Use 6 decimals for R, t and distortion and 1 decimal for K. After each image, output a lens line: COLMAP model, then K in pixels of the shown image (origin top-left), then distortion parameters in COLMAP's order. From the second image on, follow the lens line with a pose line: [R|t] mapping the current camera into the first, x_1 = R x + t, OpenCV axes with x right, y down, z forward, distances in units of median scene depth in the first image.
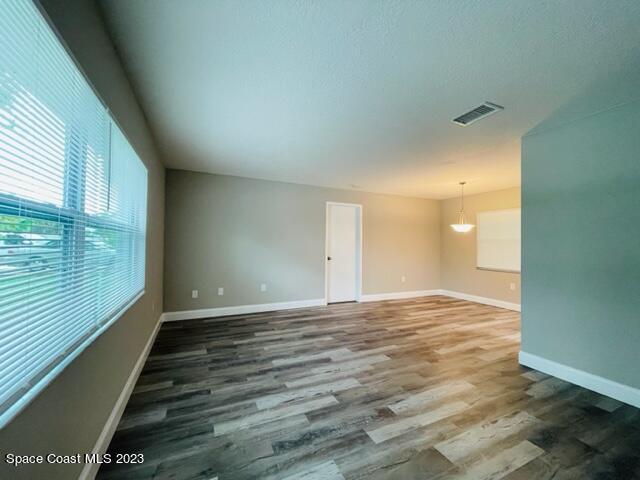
lens RADIAL K [[258.3, 0, 310.7], [0, 258.3, 237.8], [0, 0, 1]] dist [0.002080, -0.001678]
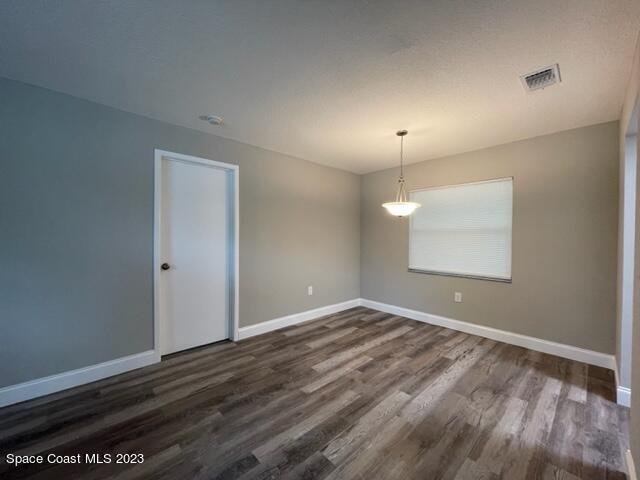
lens RADIAL K [[258.3, 0, 310.4], [0, 258.3, 239.5], [0, 0, 1]] dist [0.002080, -0.001678]
pose [[0.950652, -0.009462, 0.310115, 0.268057], [-0.002419, 0.999278, 0.037906, 0.012248], [-0.310249, -0.036785, 0.949943, 0.652676]]
